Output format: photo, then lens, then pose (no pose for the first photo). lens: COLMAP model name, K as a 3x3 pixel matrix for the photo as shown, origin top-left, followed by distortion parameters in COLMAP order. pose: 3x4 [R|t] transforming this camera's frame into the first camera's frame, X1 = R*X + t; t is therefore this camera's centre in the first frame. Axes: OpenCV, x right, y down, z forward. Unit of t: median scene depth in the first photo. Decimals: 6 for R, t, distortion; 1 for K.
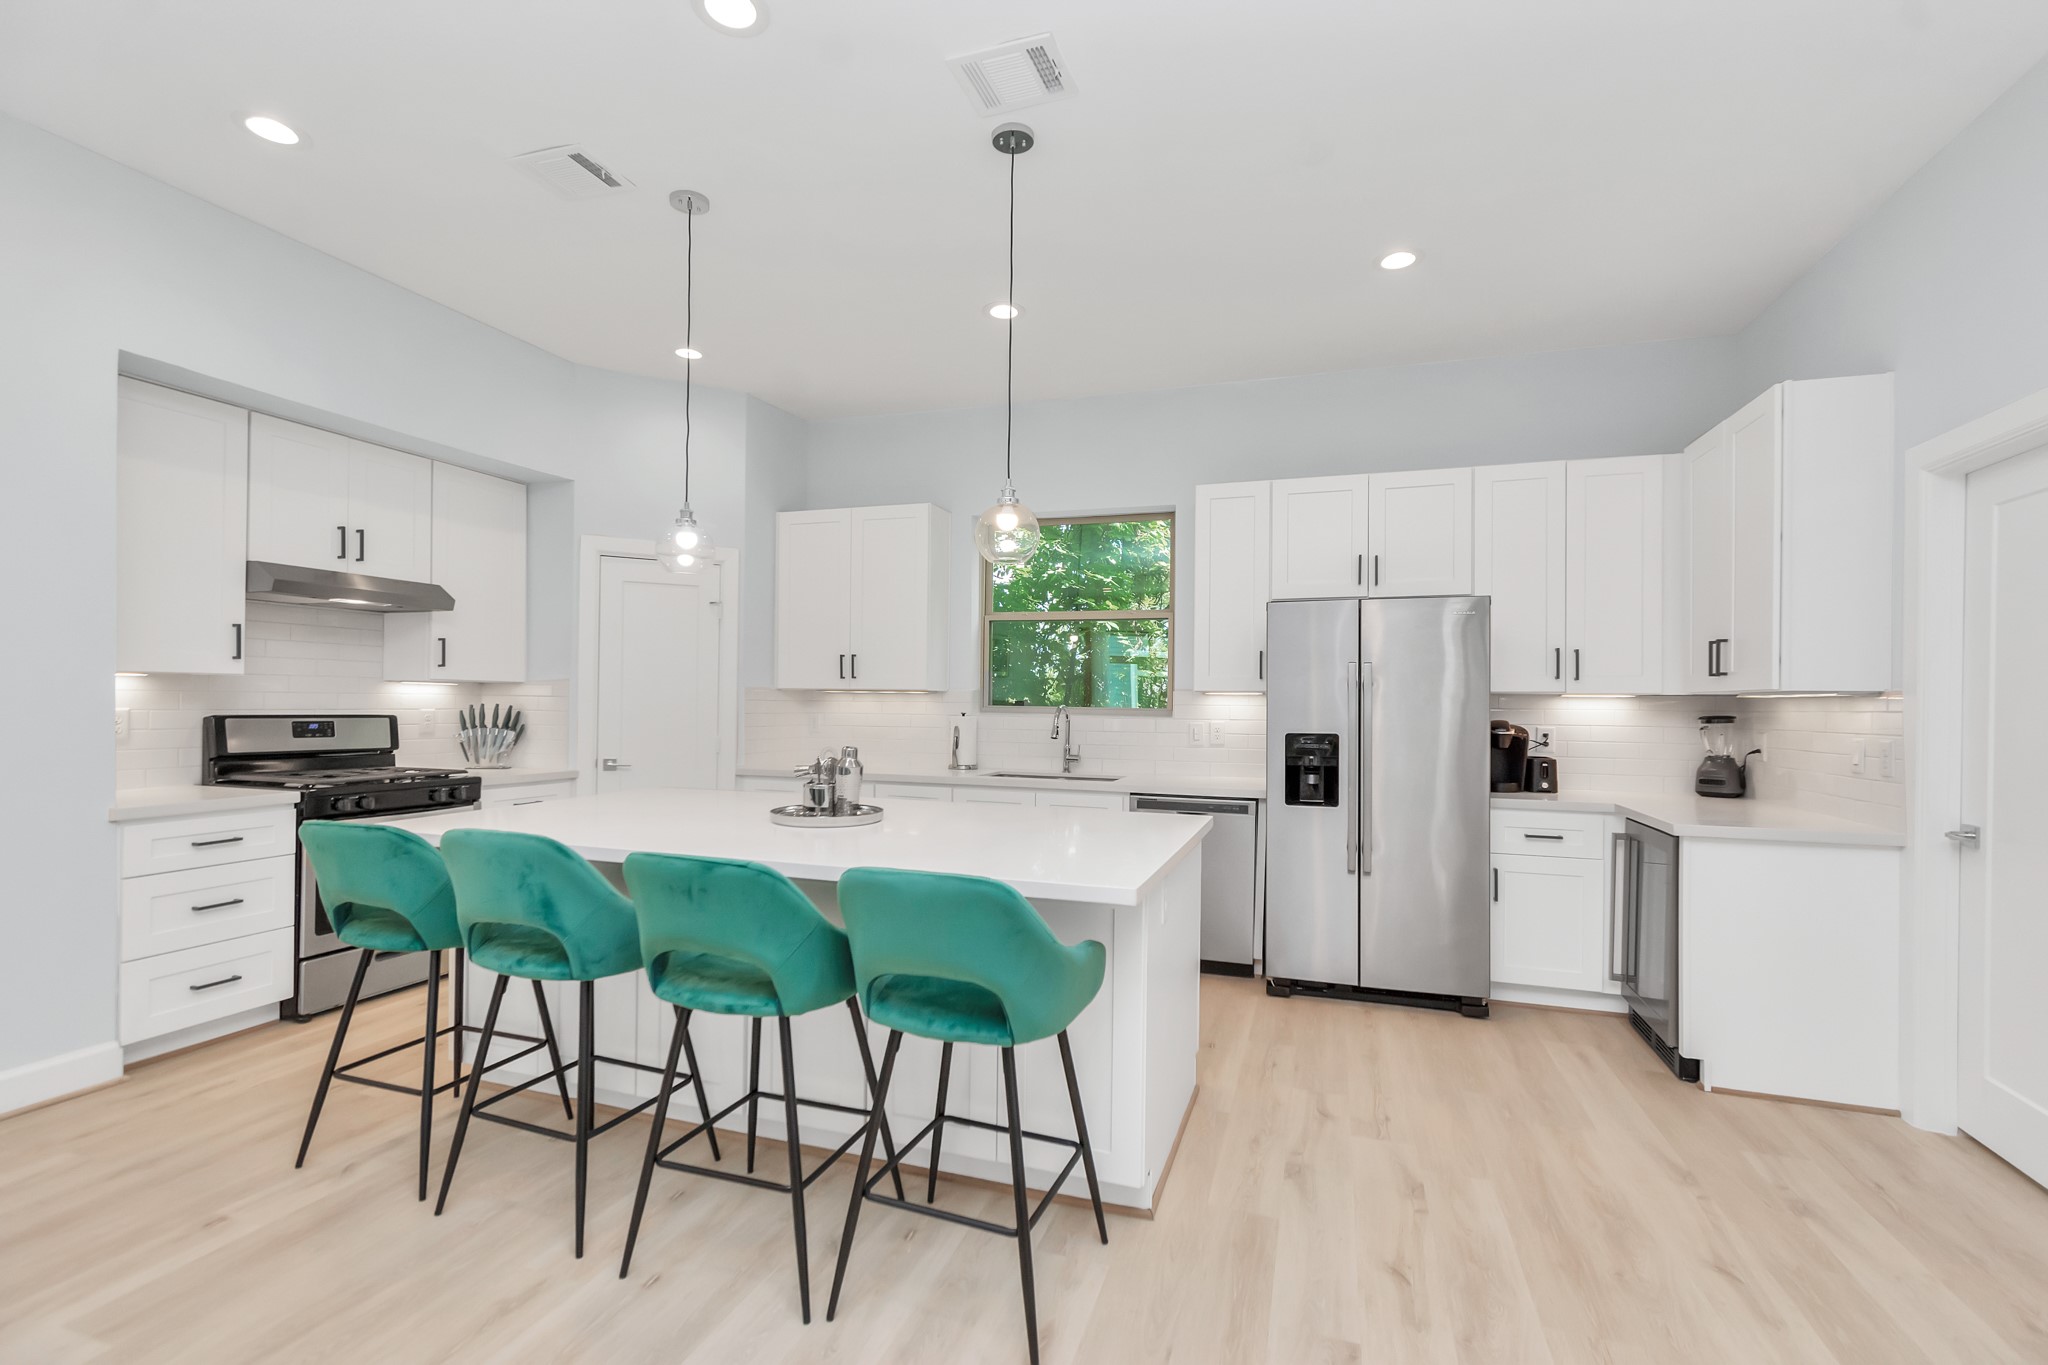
lens RADIAL K [[912.4, 0, 1024.0], [0, 912.4, 682.5], [0, 0, 1]] dist [0.001961, 0.000022]
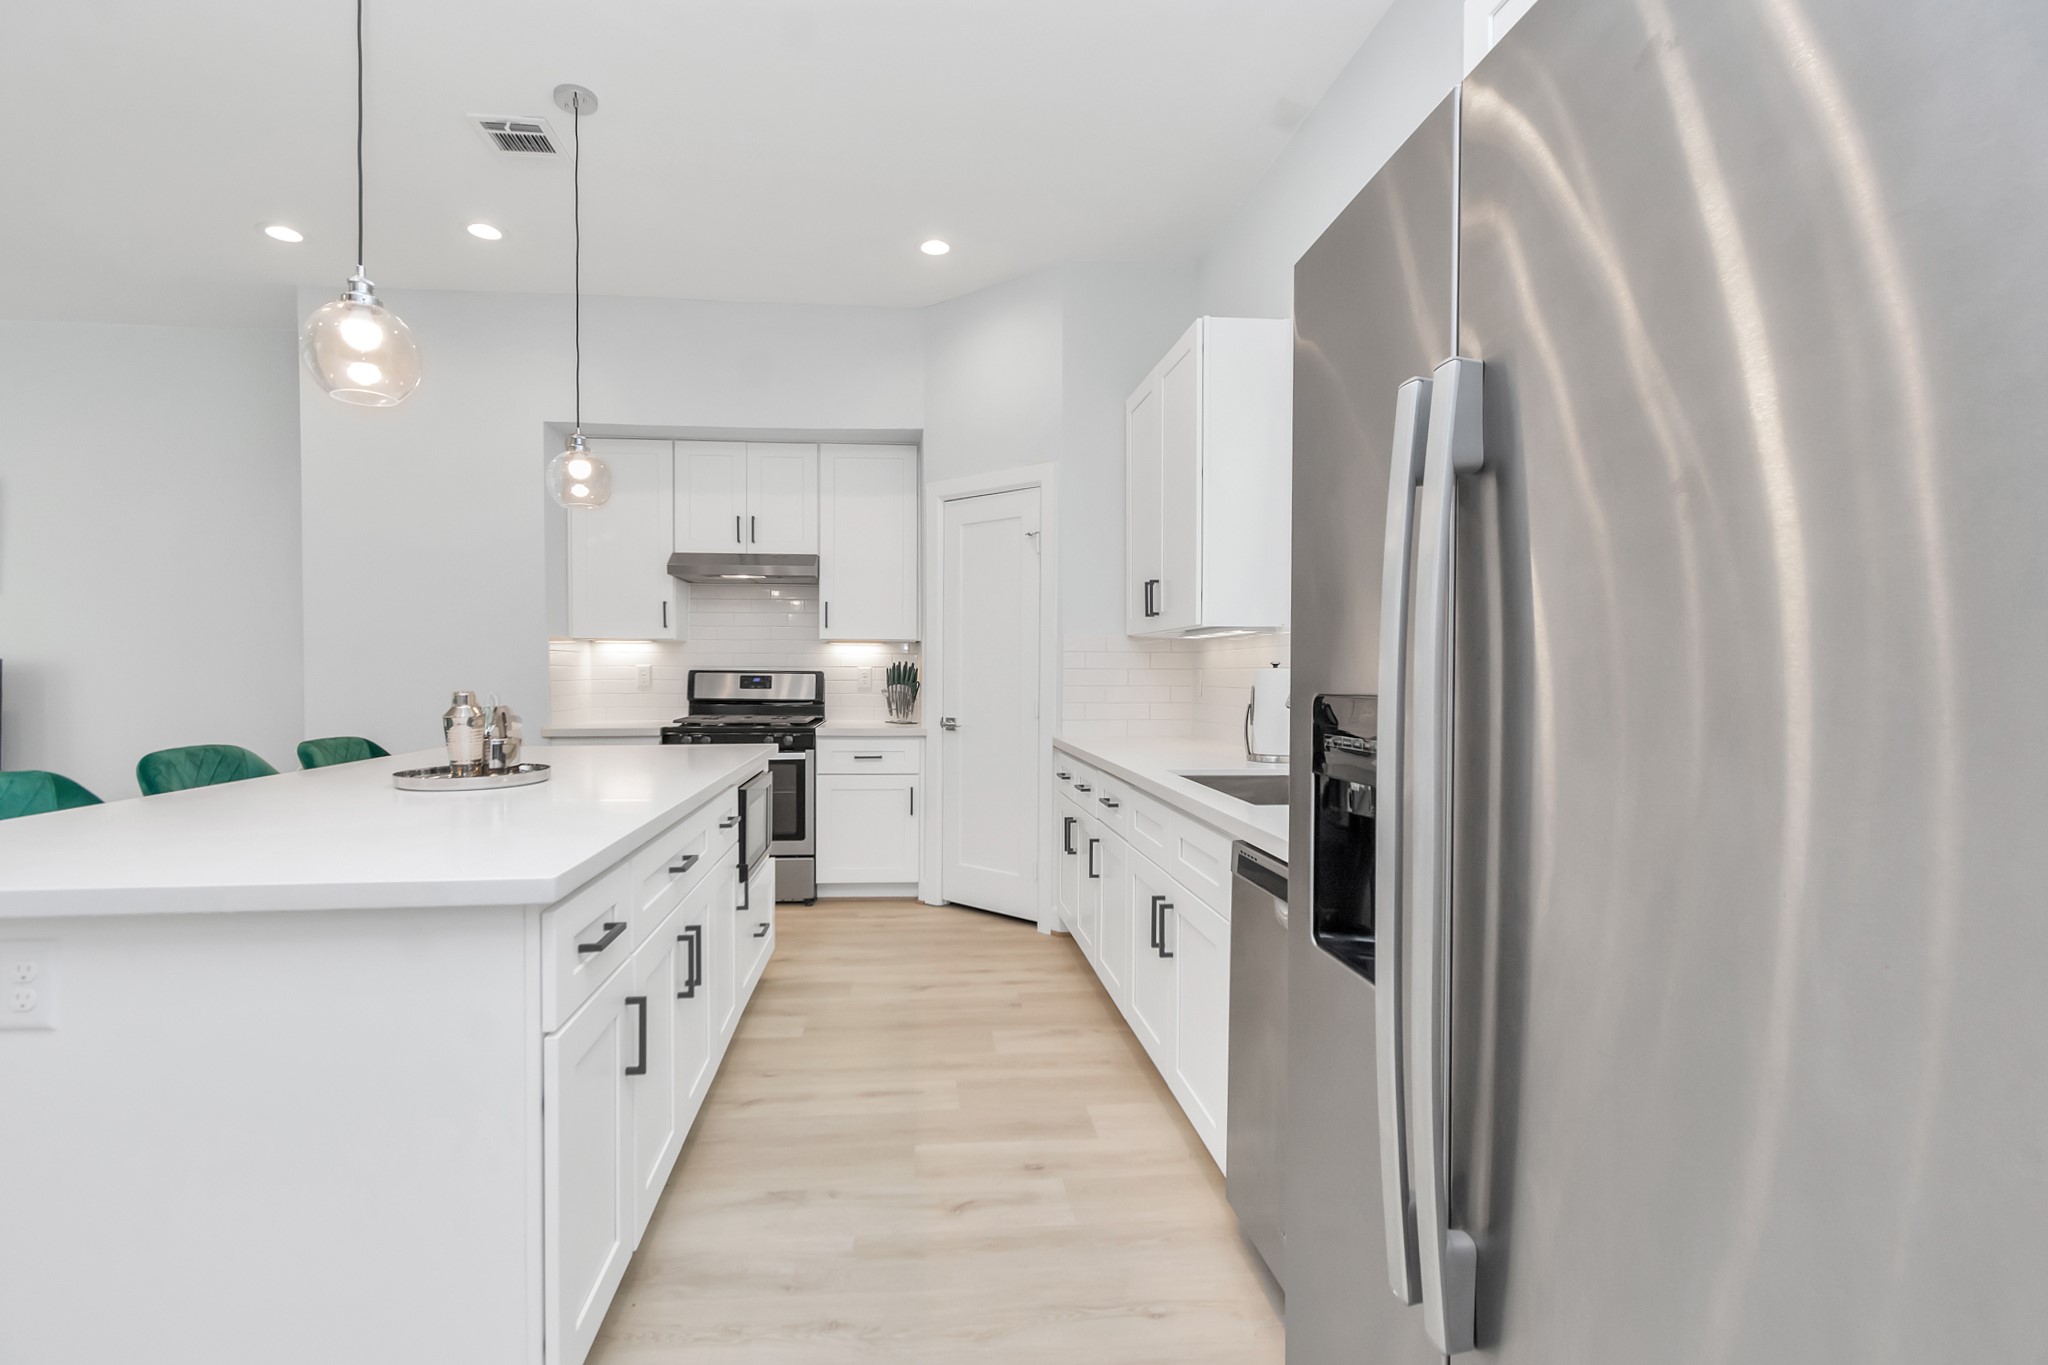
lens RADIAL K [[922.0, 0, 967.6], [0, 922.0, 679.6], [0, 0, 1]] dist [0.001120, 0.000088]
pose [[0.399218, -0.002467, -0.916853, 0.488856], [0.020741, 0.999765, 0.006341, 0.045733], [0.916621, -0.021548, 0.399175, 0.757095]]
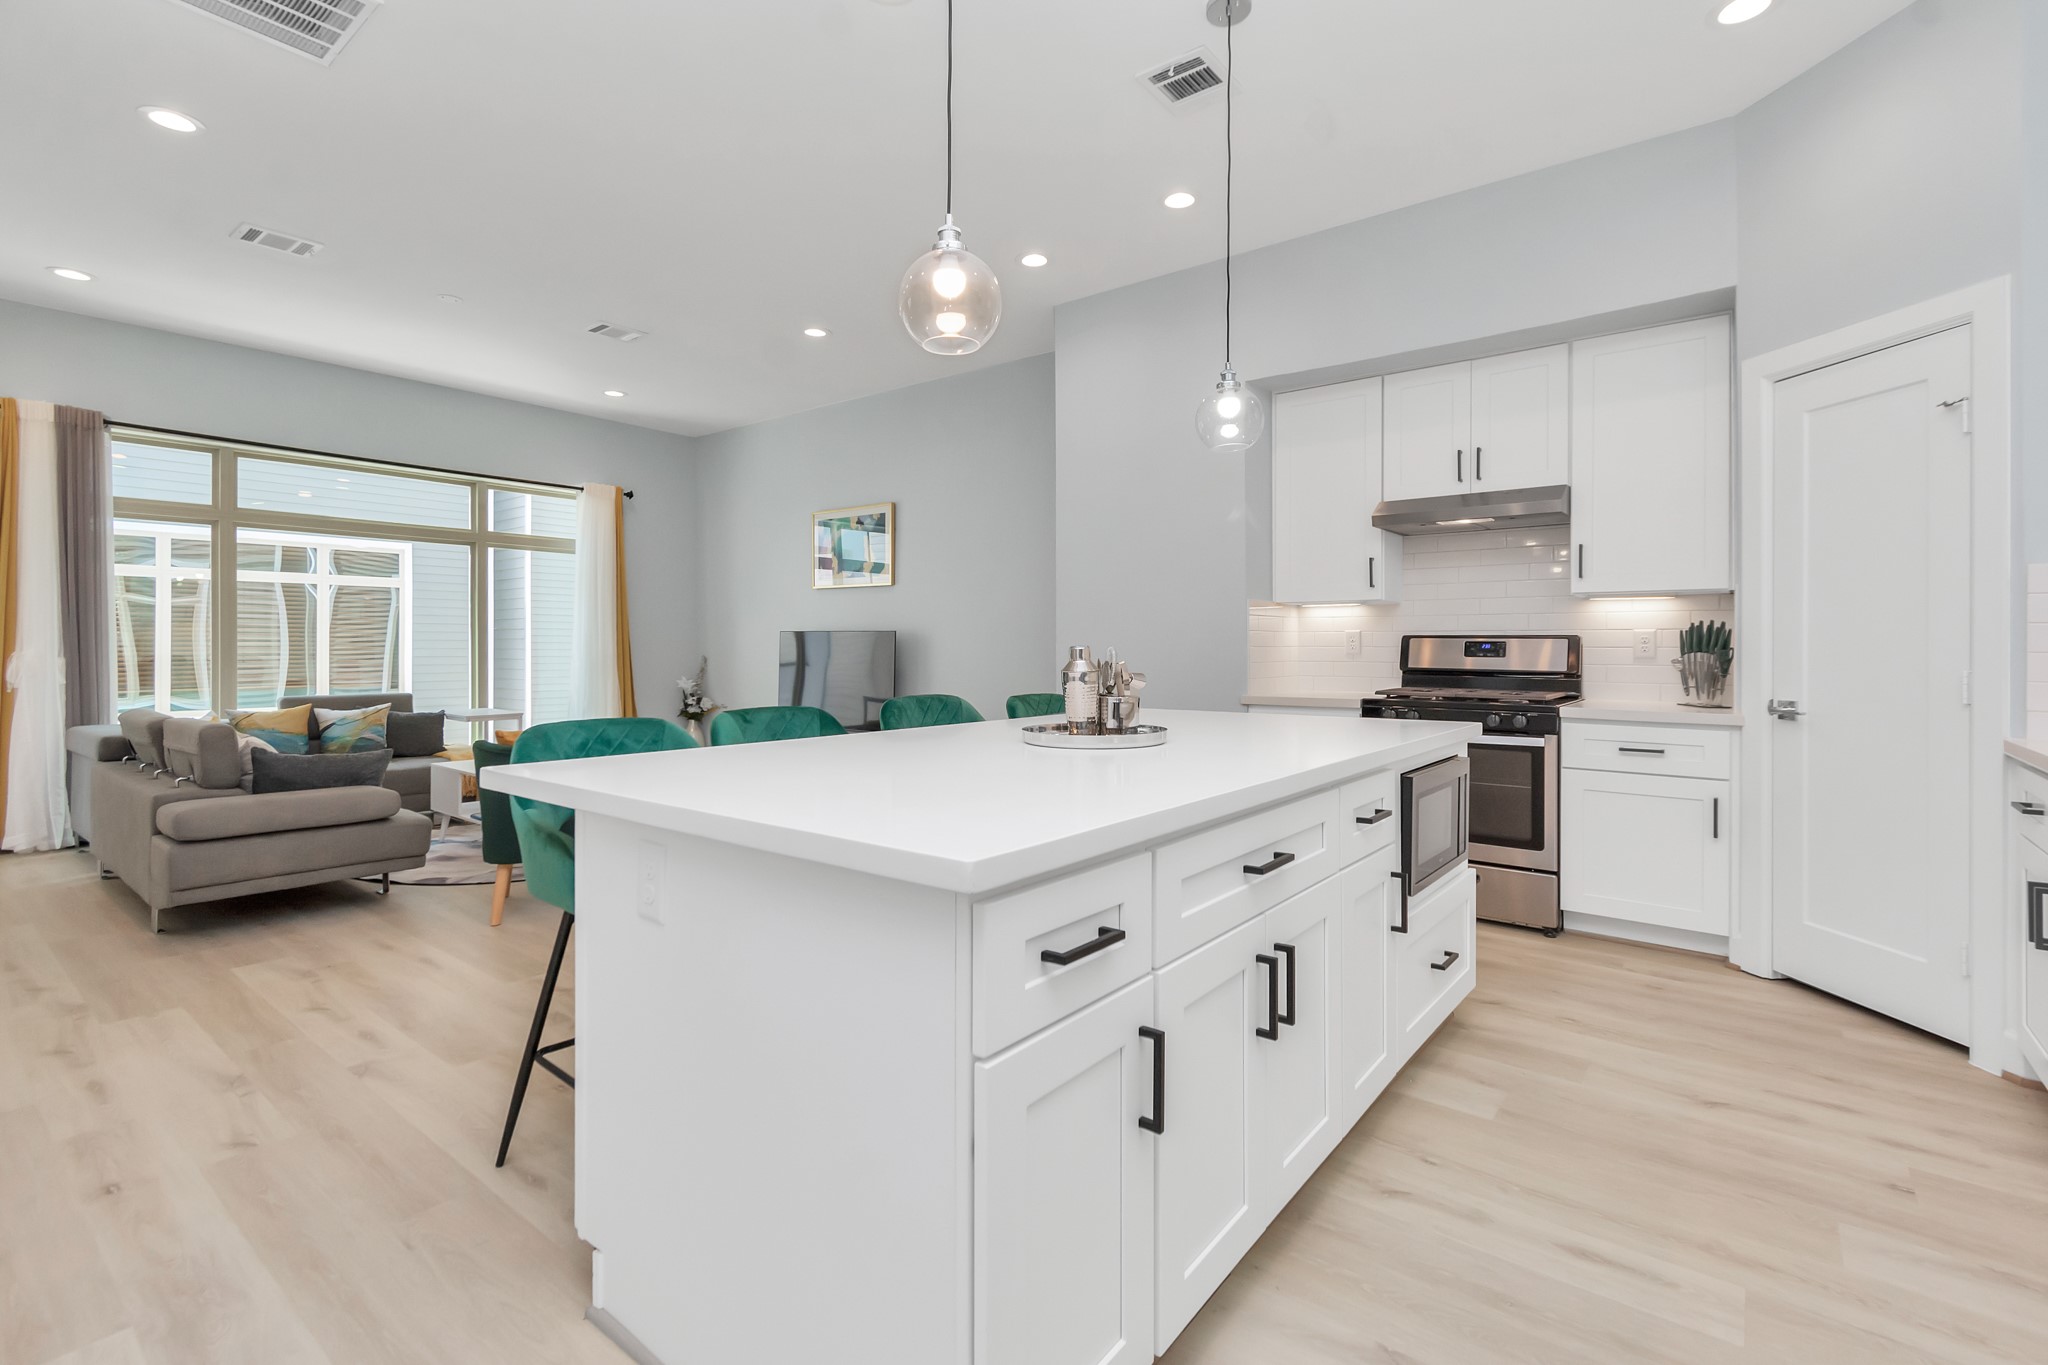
lens RADIAL K [[918.4, 0, 1015.9], [0, 918.4, 643.1], [0, 0, 1]] dist [0.001459, -0.000883]
pose [[-0.337008, -0.015746, -0.941370, 0.371008], [0.011941, 0.999708, -0.020997, 0.059606], [0.941426, -0.018318, -0.336722, 0.845022]]
